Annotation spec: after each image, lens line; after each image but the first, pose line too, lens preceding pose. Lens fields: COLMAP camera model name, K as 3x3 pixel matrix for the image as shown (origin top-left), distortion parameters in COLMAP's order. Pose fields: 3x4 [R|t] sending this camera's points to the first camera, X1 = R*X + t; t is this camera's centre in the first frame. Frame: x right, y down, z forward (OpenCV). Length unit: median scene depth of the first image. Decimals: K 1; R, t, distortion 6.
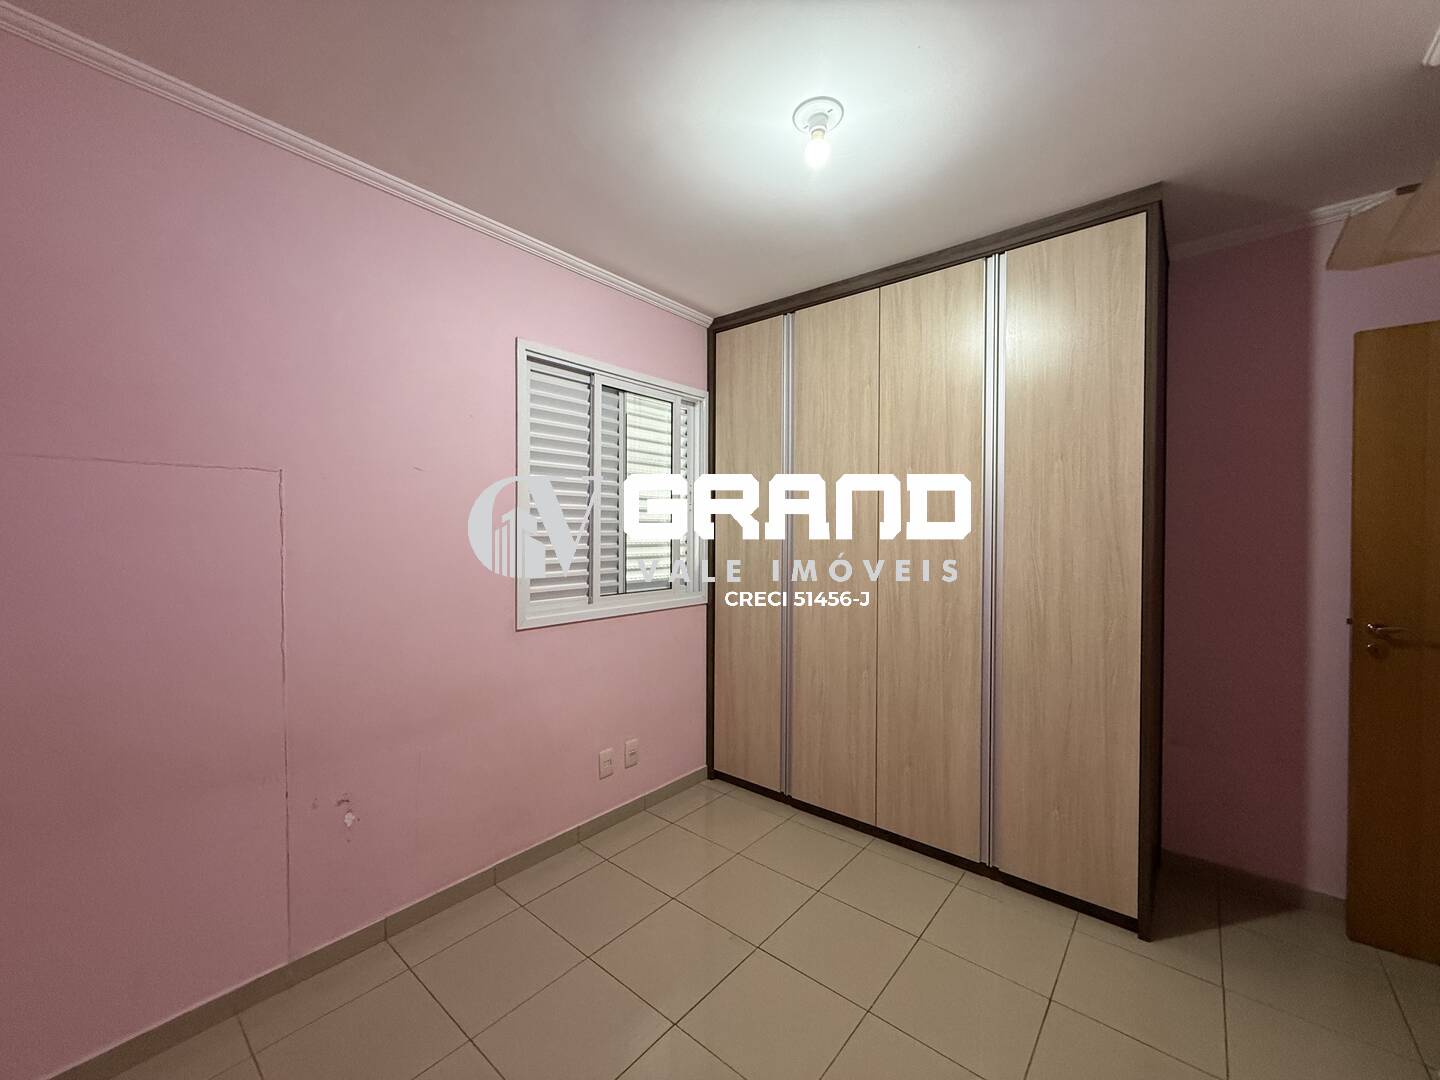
lens RADIAL K [[574.1, 0, 719.2], [0, 574.1, 537.9], [0, 0, 1]] dist [0.000467, 0.000082]
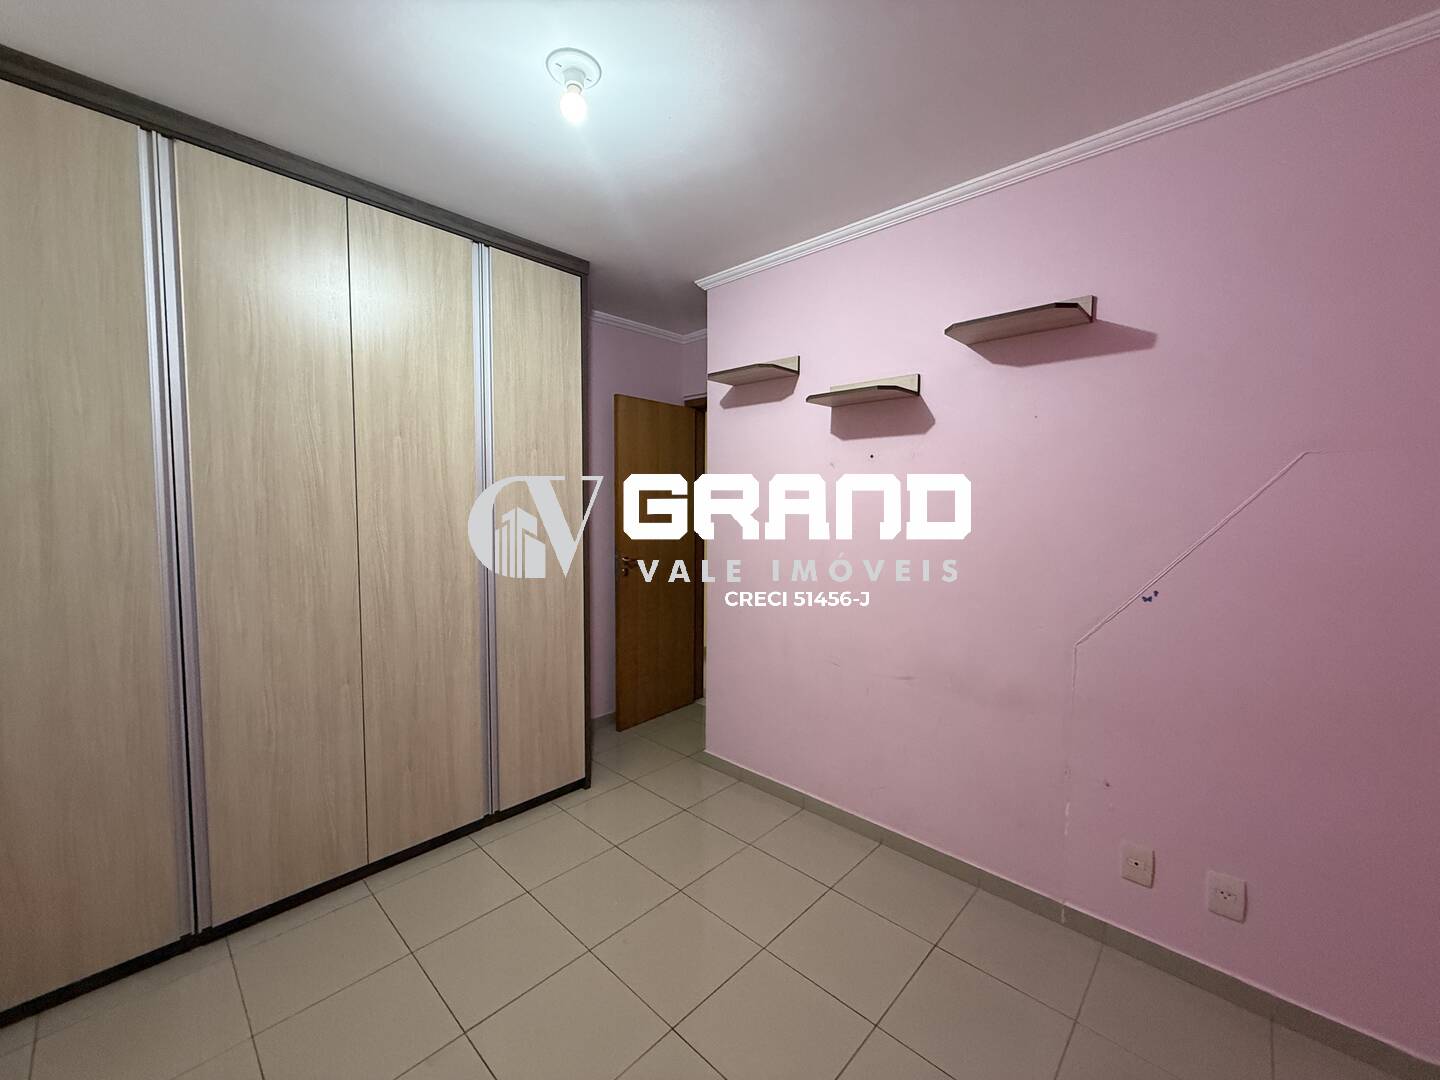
lens RADIAL K [[574.1, 0, 716.7], [0, 574.1, 535.5], [0, 0, 1]] dist [0.000467, 0.000082]
pose [[0.061684, -0.059299, 0.996333, -0.517033], [0.003444, 0.998240, 0.059199, -0.020623], [-0.998090, -0.000221, 0.061780, 0.463213]]
